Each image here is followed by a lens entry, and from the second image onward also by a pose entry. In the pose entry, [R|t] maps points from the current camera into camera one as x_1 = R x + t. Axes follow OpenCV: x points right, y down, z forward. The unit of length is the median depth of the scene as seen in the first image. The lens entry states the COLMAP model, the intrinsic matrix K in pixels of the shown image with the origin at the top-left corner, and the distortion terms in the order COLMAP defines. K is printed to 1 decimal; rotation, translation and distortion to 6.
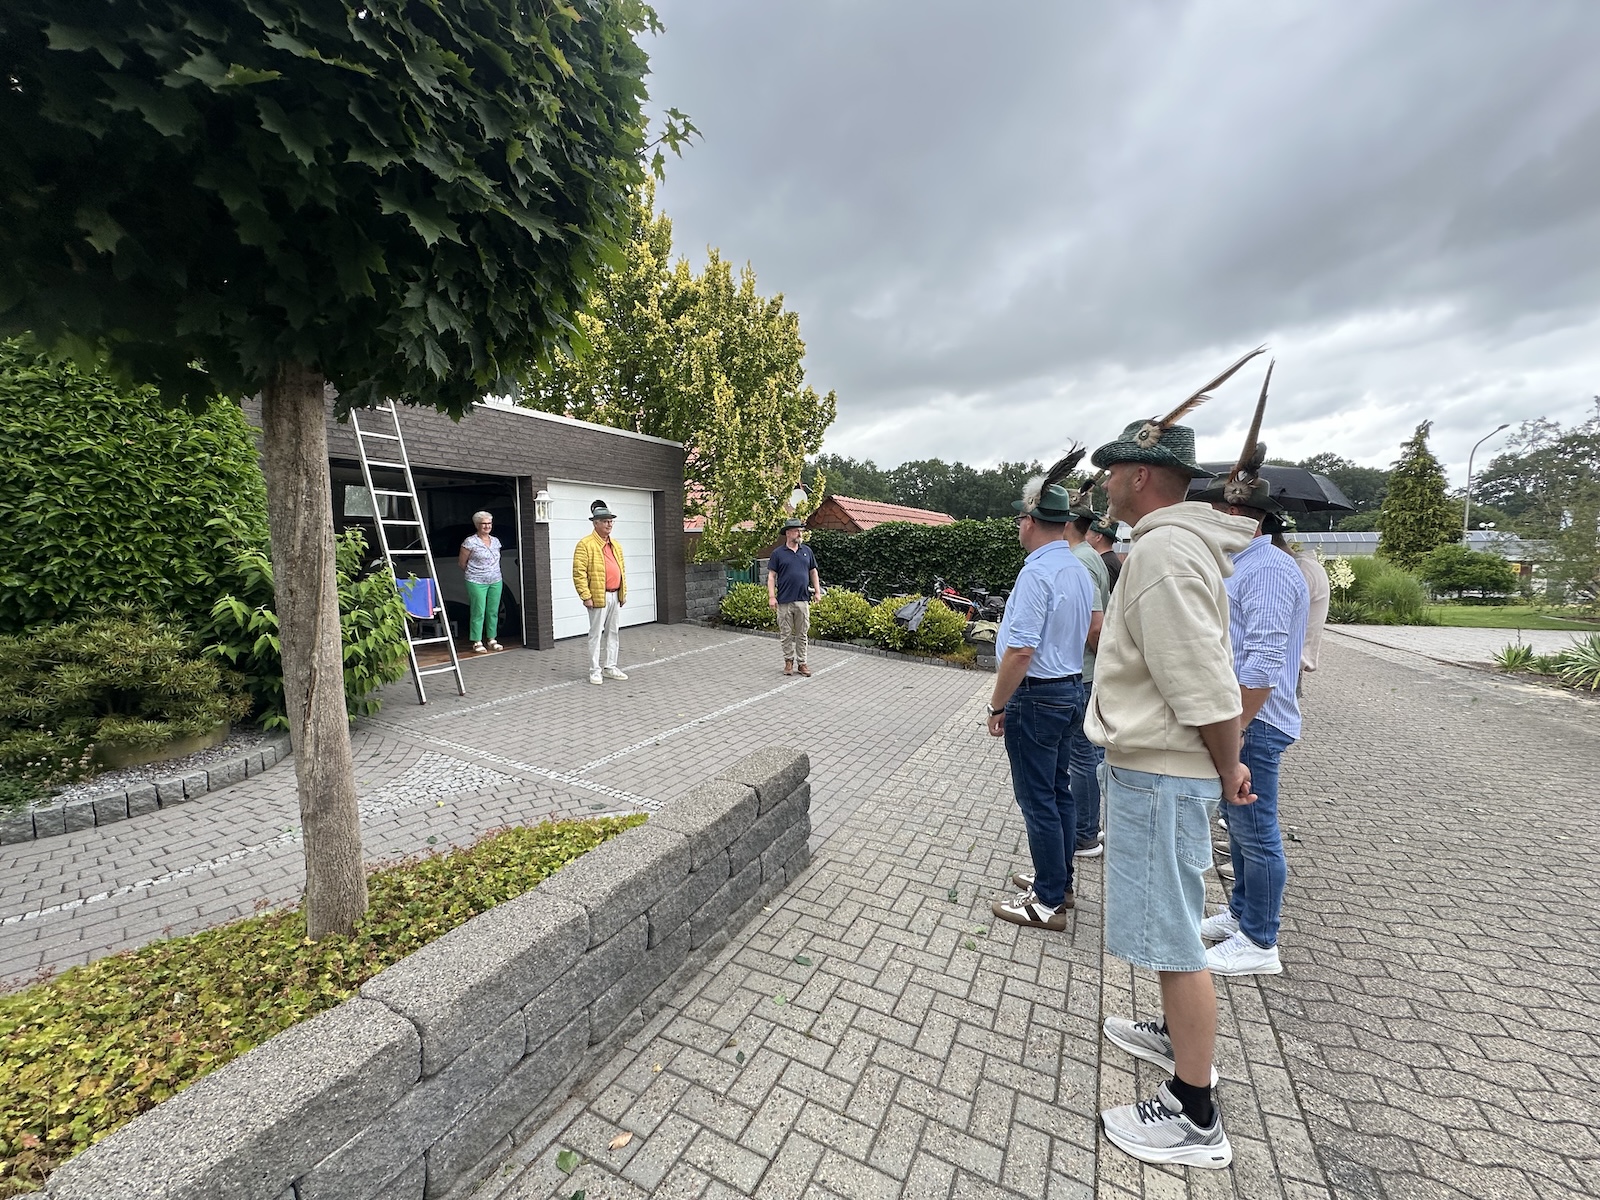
lens RADIAL K [[633.4, 0, 802.3], [0, 633.4, 597.2], [0, 0, 1]] dist [-0.001283, -0.000150]
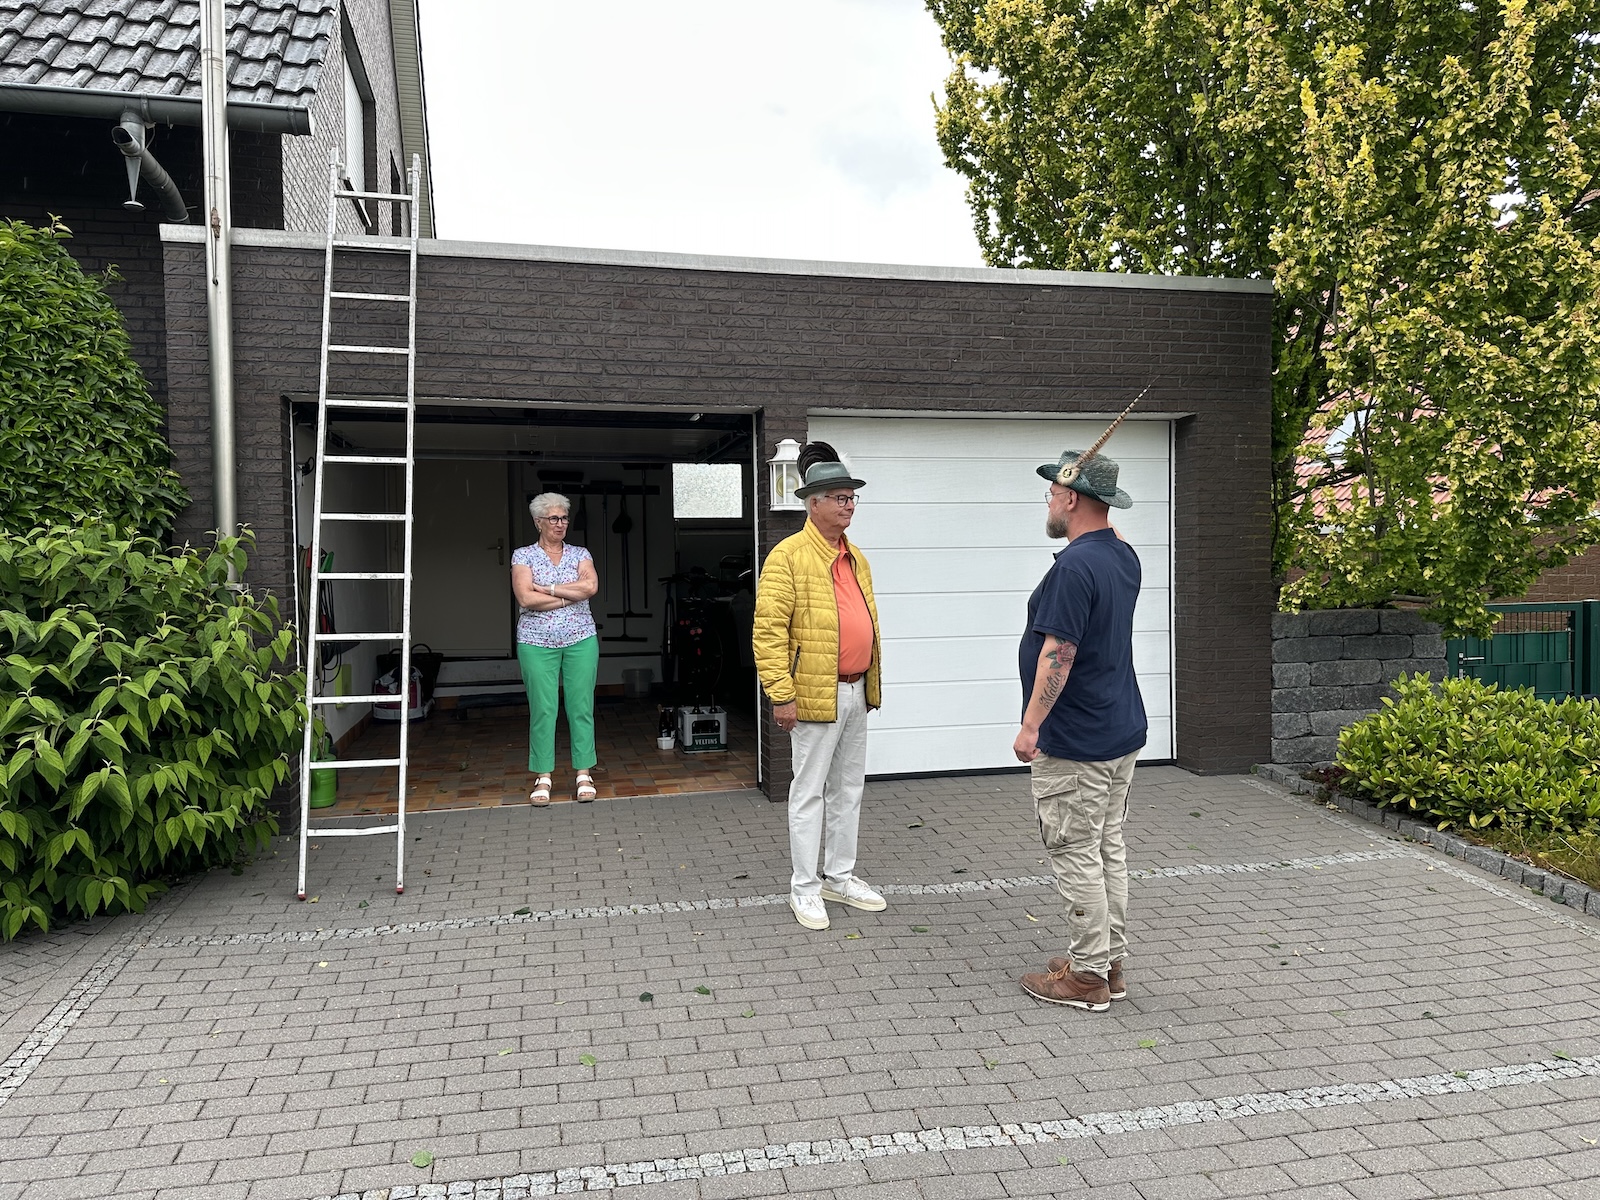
lens RADIAL K [[1113.1, 0, 802.4], [0, 1113.1, 608.8], [0, 0, 1]] dist [0.080694, -0.106933]
pose [[0.629968, 0.024544, -0.776233, 0.203790], [-0.058959, 0.998128, -0.016289, -0.039734], [0.774380, 0.056027, 0.630235, 0.542678]]
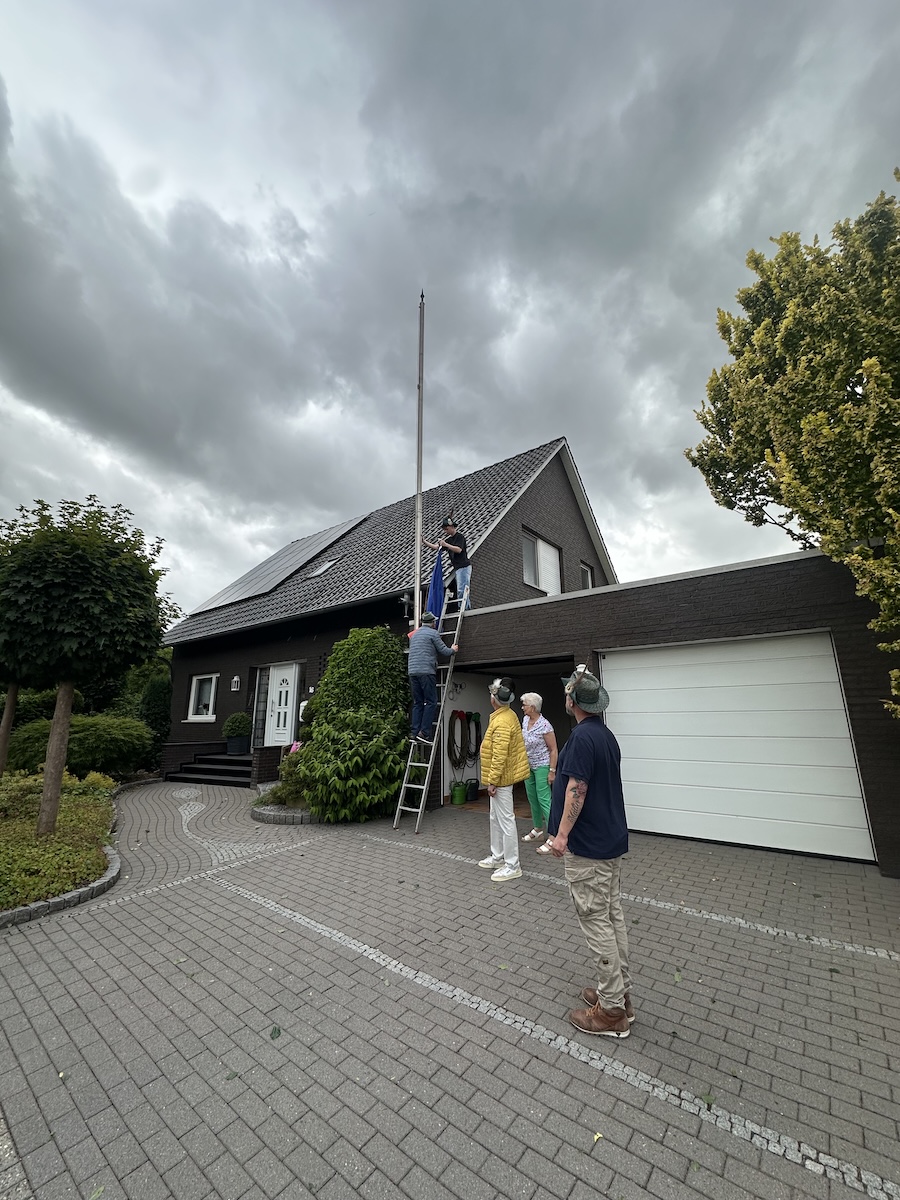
lens RADIAL K [[475.1, 0, 449.9], [0, 475.1, 603.9], [0, 0, 1]] dist [-0.001283, -0.000150]
pose [[-0.225629, -0.219638, -0.949132, 0.396811], [-0.077750, 0.975206, -0.207189, -0.090445], [0.971106, 0.027047, -0.237111, 0.998994]]
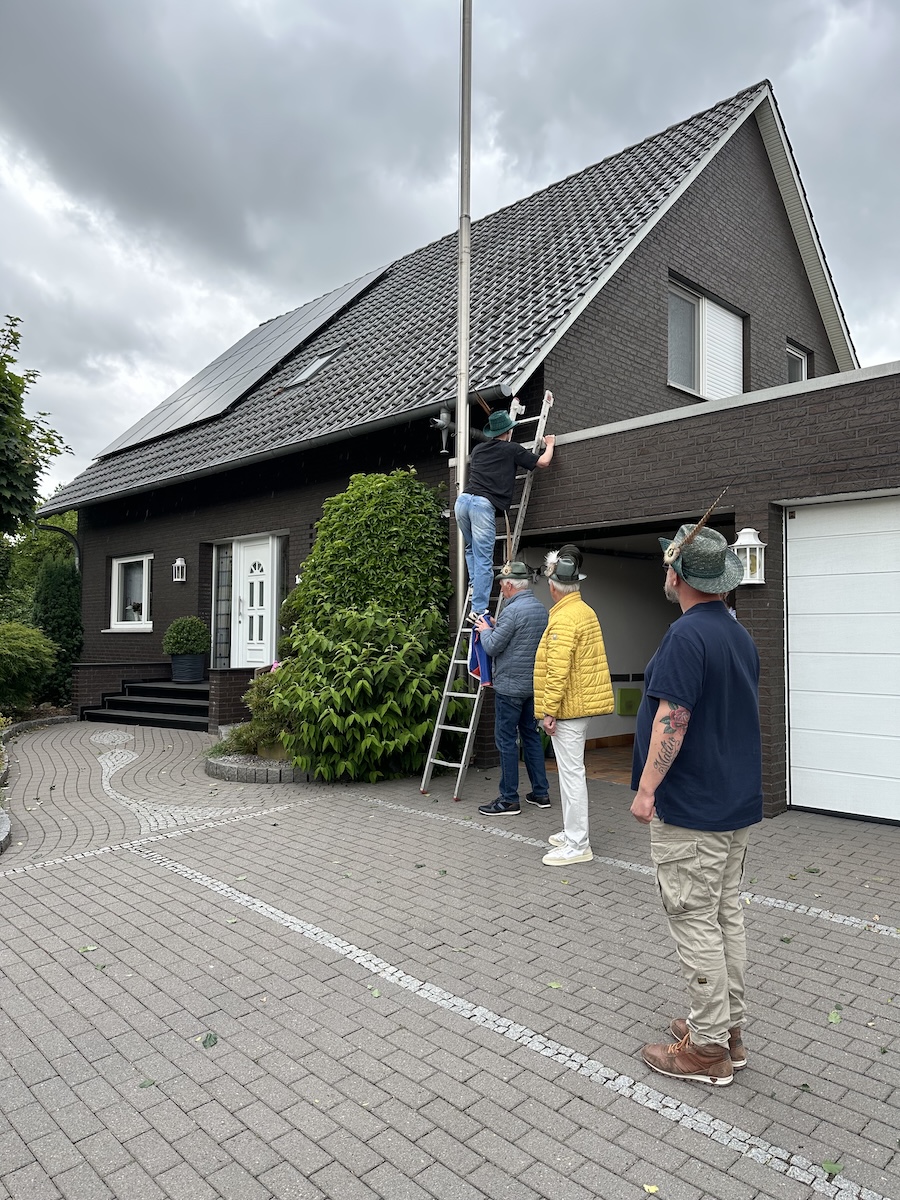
lens RADIAL K [[834.8, 0, 444.5], [0, 834.8, 599.1], [0, 0, 1]] dist [0.080694, -0.106933]
pose [[-0.351576, -0.037225, -0.935419, 0.397750], [-0.085604, 0.996301, -0.007473, -0.078380], [0.932237, 0.077448, -0.353462, 1.046133]]
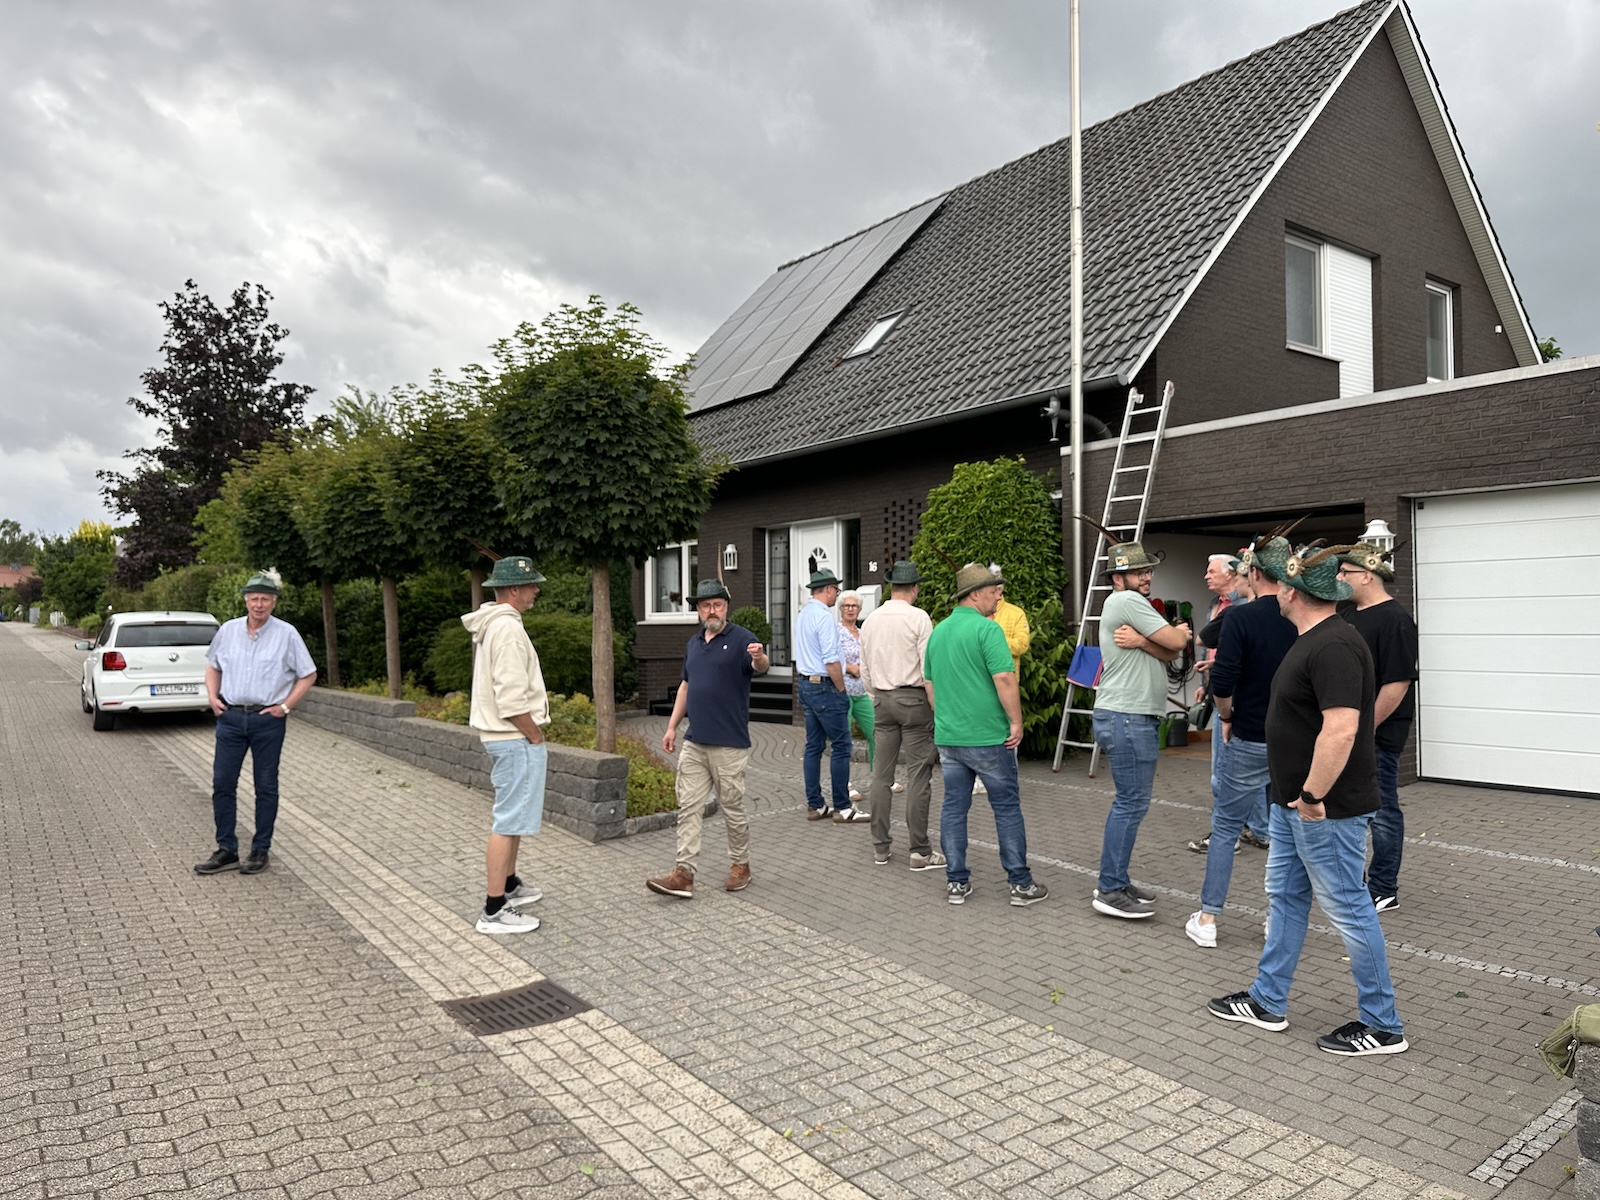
lens RADIAL K [[1113.1, 0, 796.2], [0, 1113.1, 610.7], [0, 0, 1]] dist [0.080694, -0.106933]
pose [[-0.473916, -0.000768, -0.880570, 0.825730], [-0.065674, 0.997245, 0.034476, -0.084178], [0.878118, 0.074169, -0.472661, 1.056104]]
